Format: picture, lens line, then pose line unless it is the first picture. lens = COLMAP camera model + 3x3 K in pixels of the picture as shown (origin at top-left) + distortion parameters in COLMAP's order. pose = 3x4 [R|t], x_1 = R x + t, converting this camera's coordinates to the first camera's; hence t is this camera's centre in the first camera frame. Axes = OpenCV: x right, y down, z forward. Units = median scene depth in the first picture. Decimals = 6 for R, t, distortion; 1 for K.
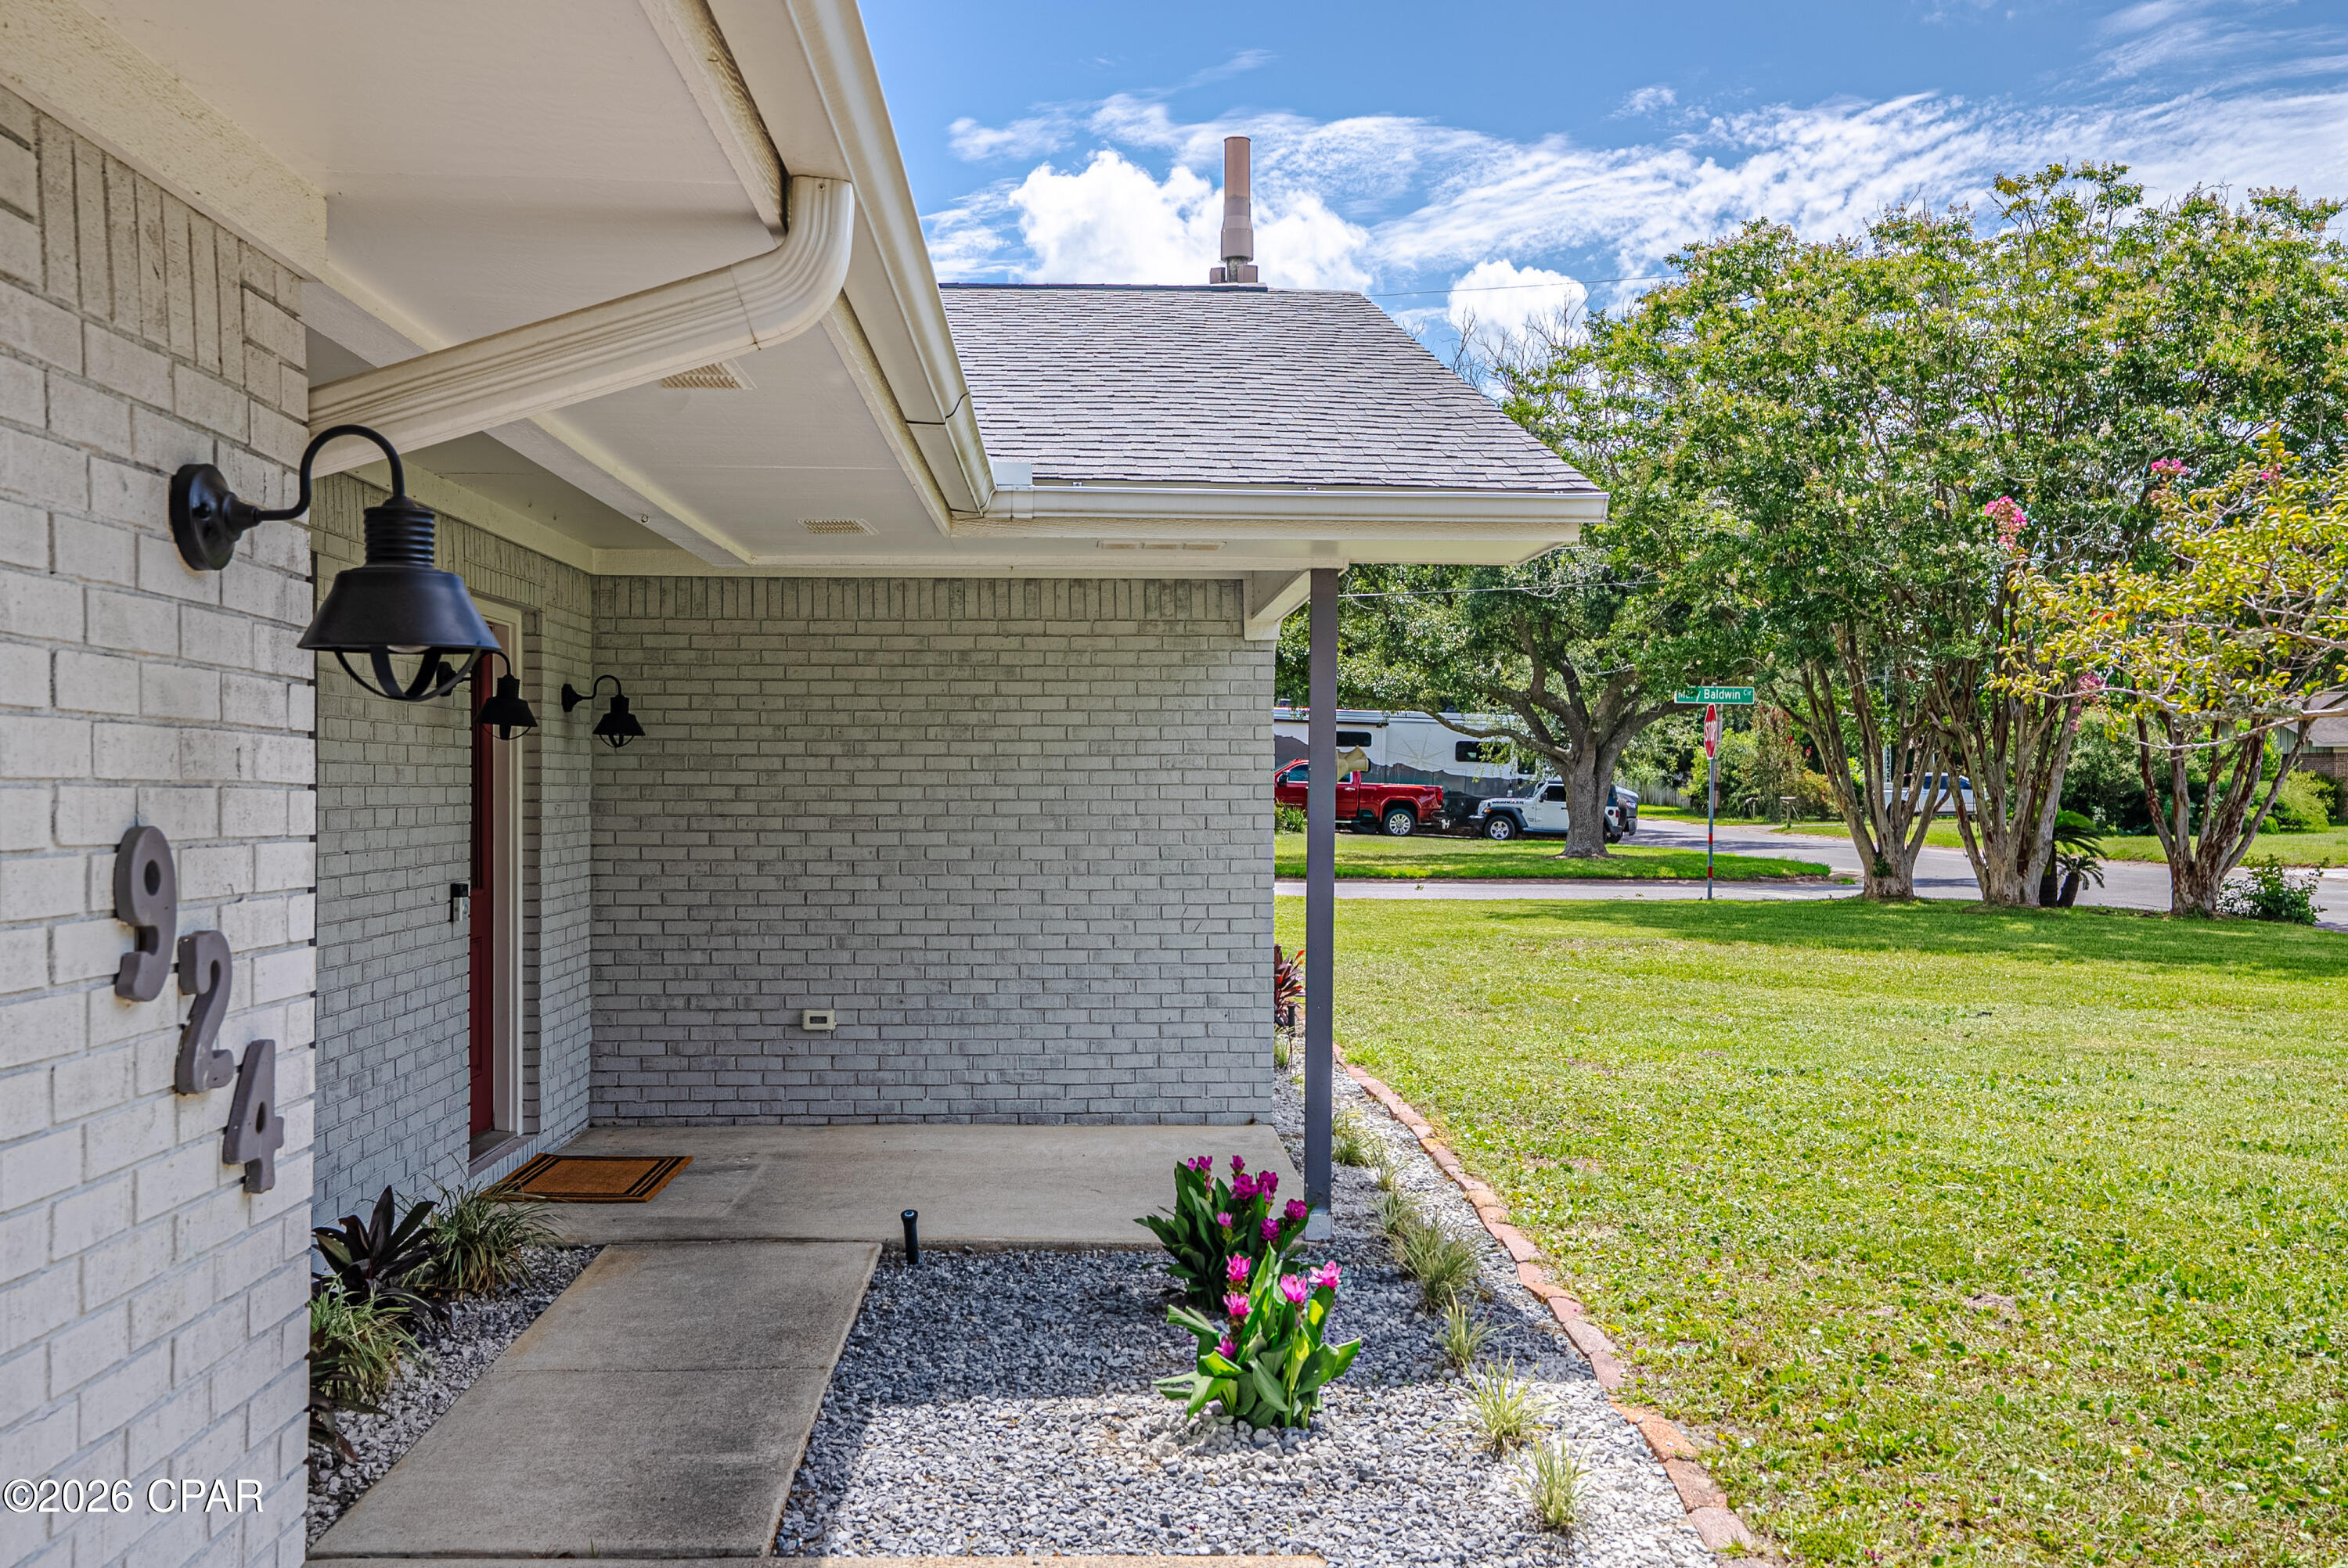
lens RADIAL K [[2197.4, 0, 1169.1], [0, 2197.4, 791.6], [0, 0, 1]] dist [0.049698, 0.000000]
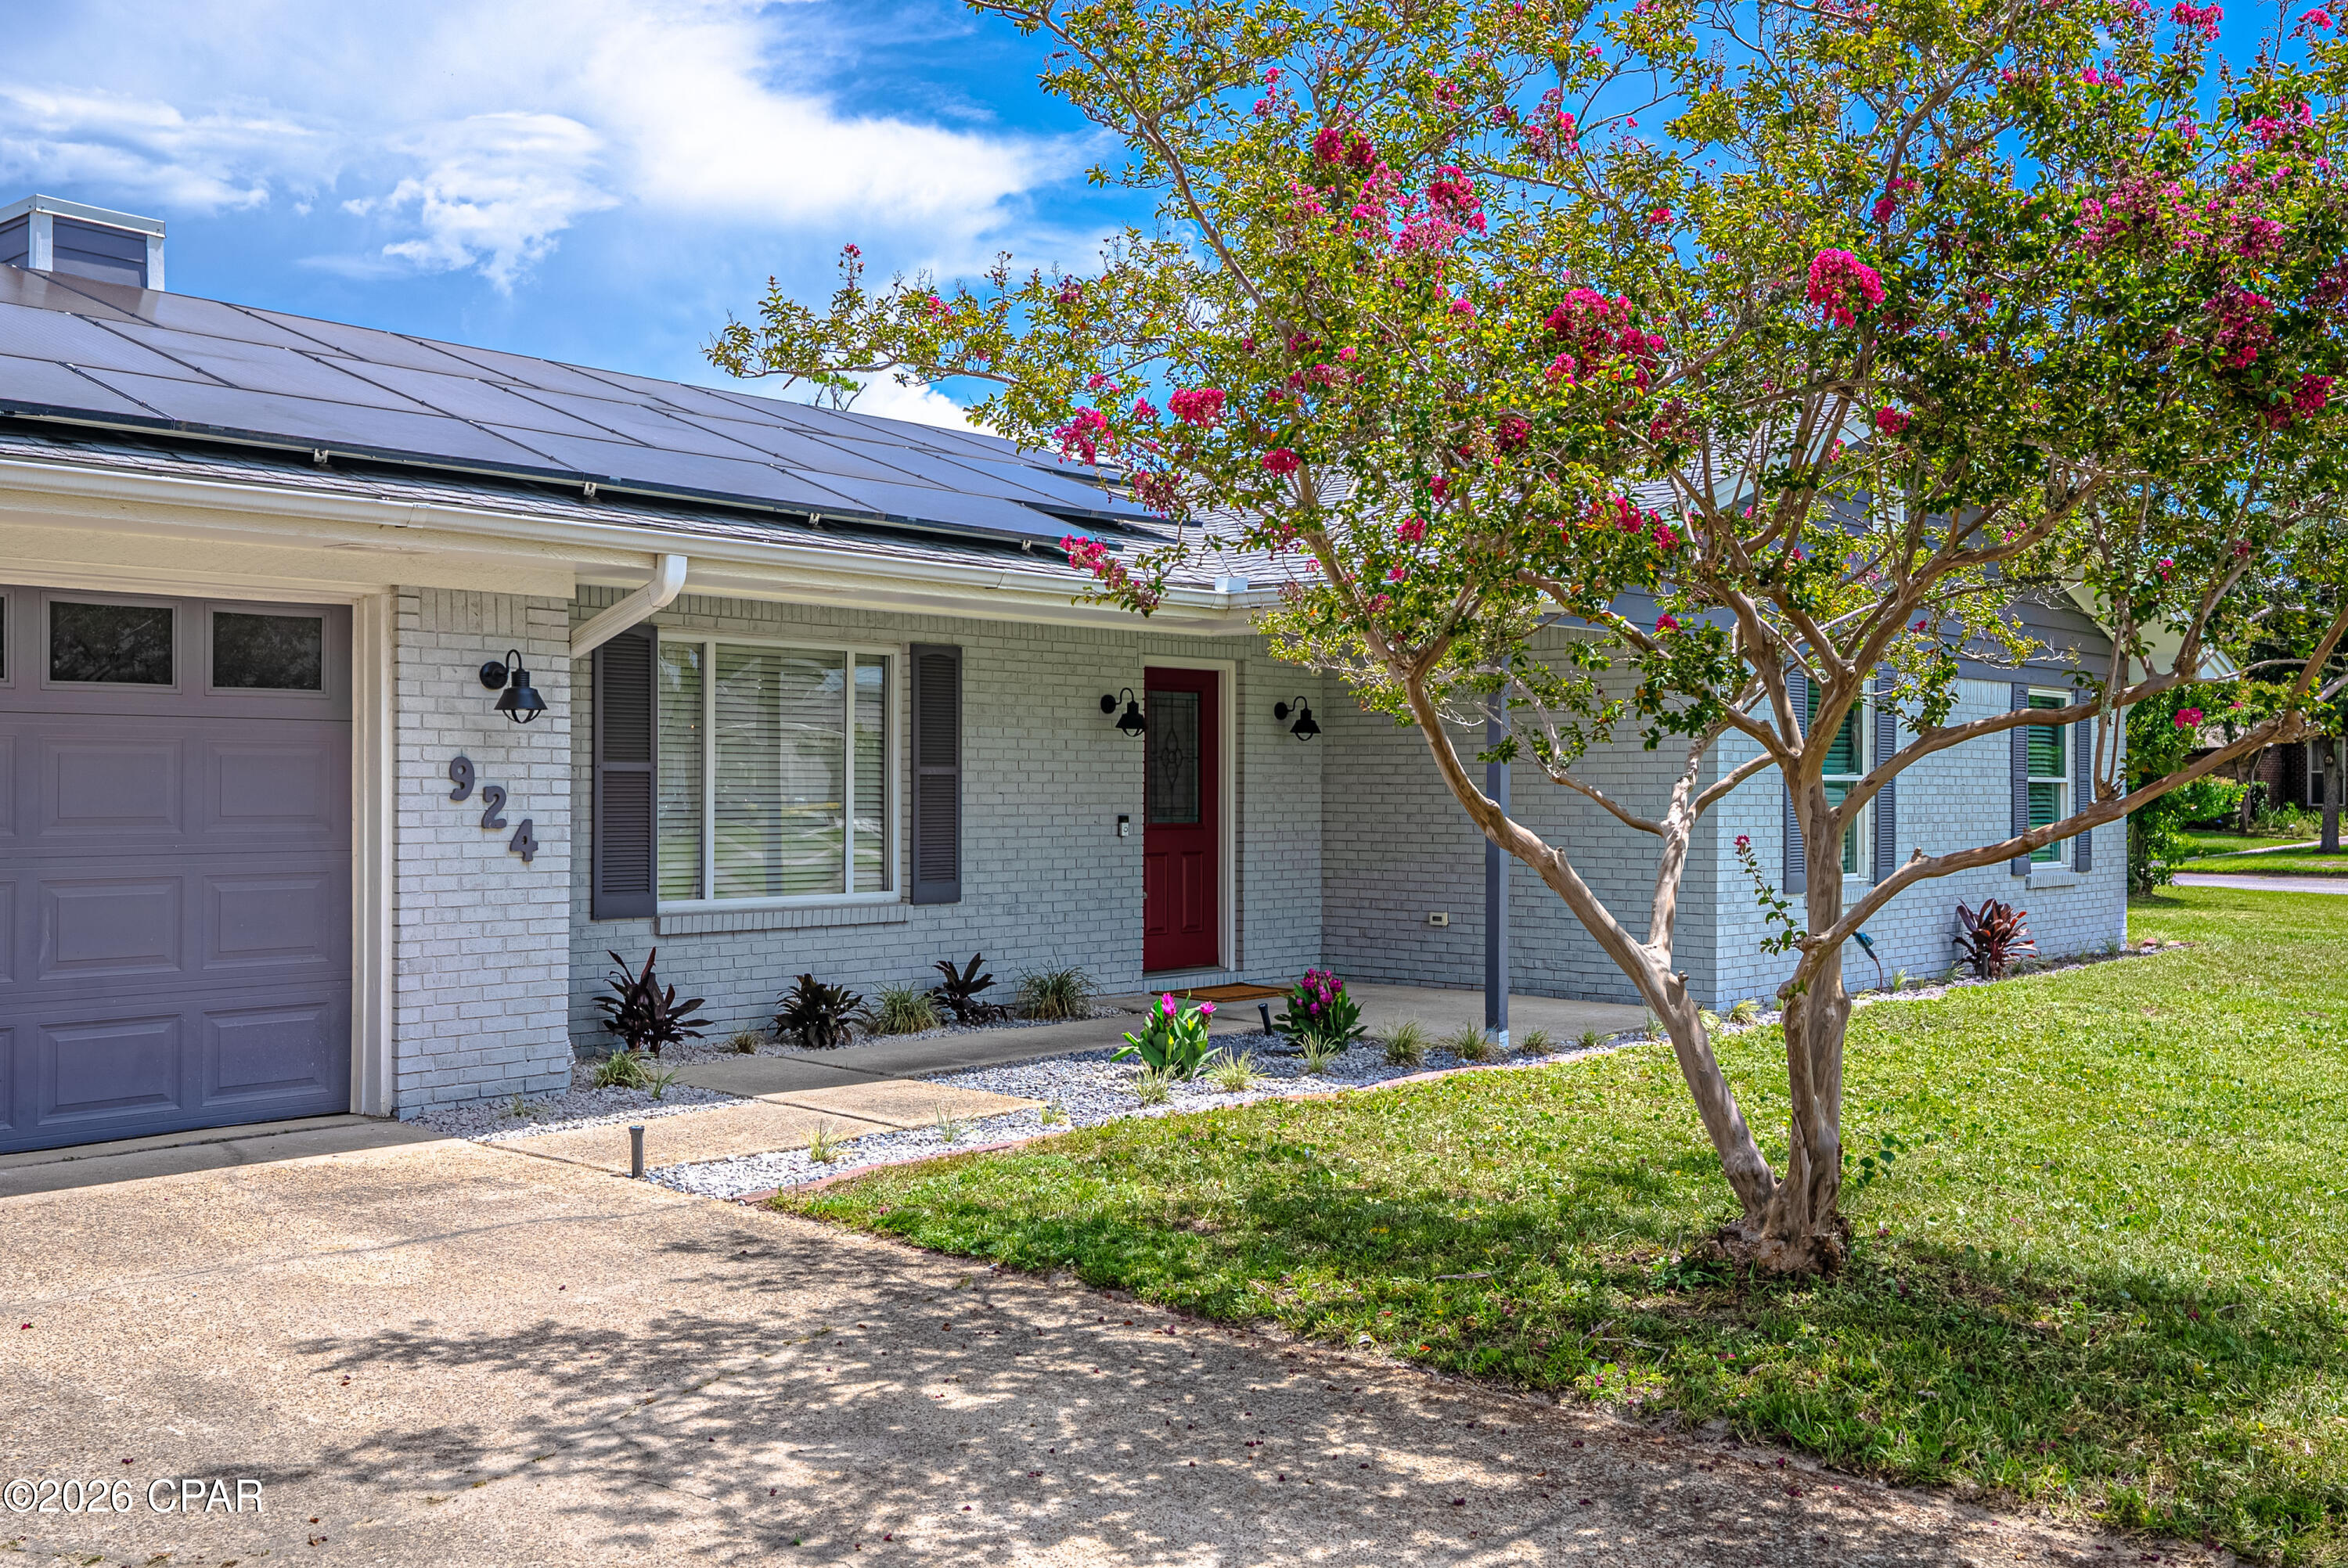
lens RADIAL K [[2197.4, 0, 1173.2], [0, 2197.4, 784.8], [0, 0, 1]] dist [0.049698, 0.000000]
pose [[0.731816, 0.004054, -0.681490, 0.742567], [-0.007006, 0.999974, -0.001574, 0.014871], [0.681466, 0.005927, 0.731826, -0.237512]]
